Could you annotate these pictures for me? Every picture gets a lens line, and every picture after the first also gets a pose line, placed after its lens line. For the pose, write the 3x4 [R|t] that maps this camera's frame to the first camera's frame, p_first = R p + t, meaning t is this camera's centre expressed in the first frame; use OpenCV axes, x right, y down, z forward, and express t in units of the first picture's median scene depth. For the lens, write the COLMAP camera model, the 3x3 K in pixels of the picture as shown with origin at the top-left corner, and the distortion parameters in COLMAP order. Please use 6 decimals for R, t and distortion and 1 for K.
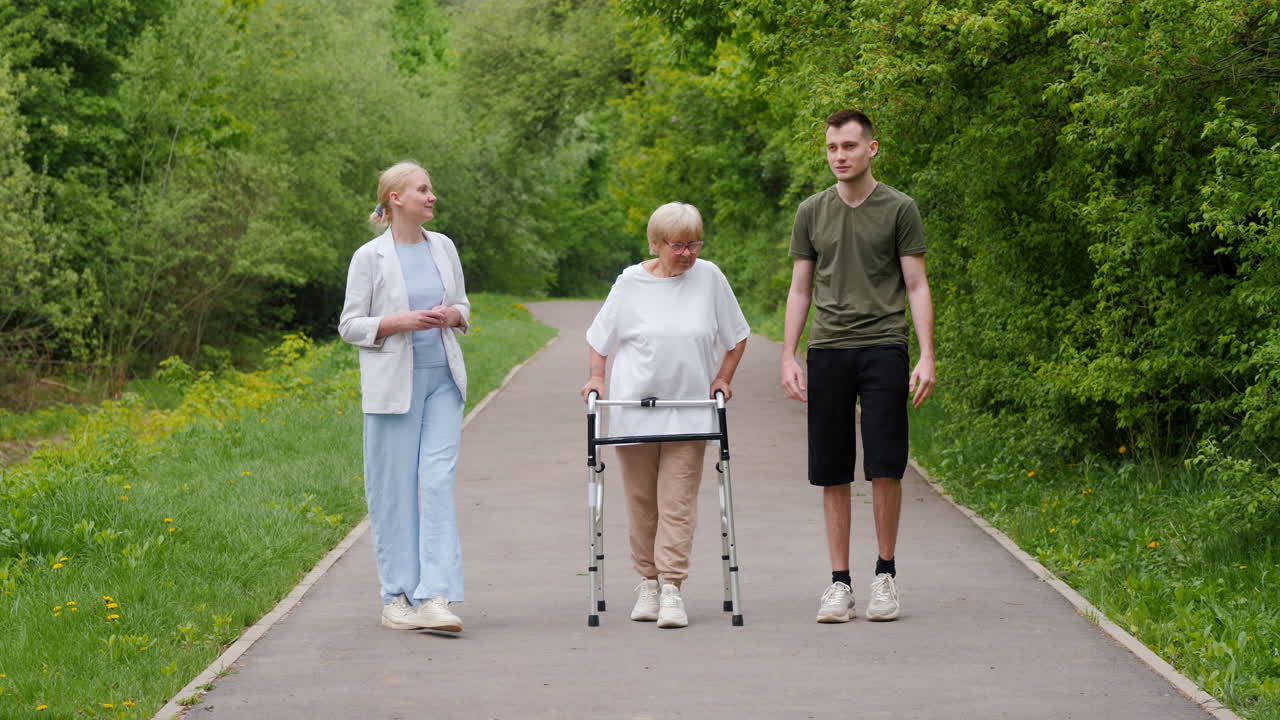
lens RADIAL K [[3485.7, 0, 640.0], [0, 3485.7, 360.0], [0, 0, 1]] dist [-0.148885, 1.685869]
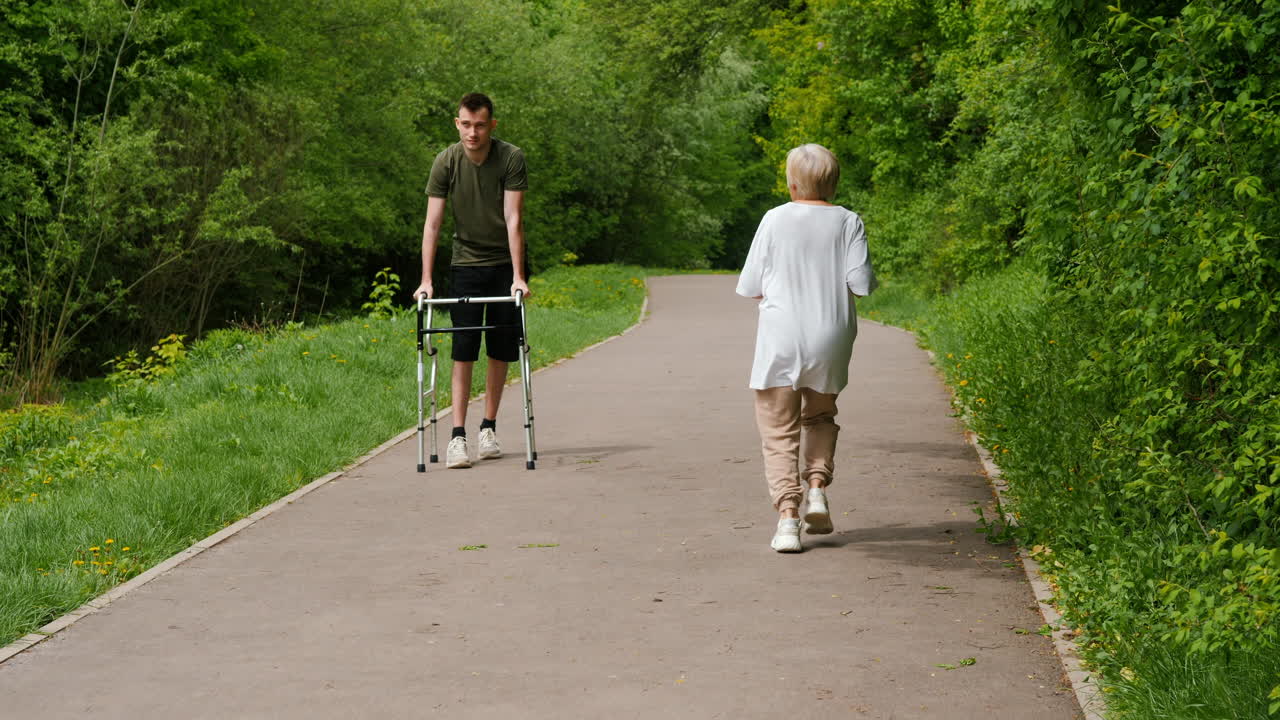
lens RADIAL K [[3485.7, 0, 640.0], [0, 3485.7, 360.0], [0, 0, 1]] dist [-0.148885, 1.685869]
pose [[0.998242, 0.012097, -0.058021, 0.015342], [-0.011525, 0.999882, 0.010183, -0.006344], [0.058138, -0.009497, 0.998263, 0.218654]]
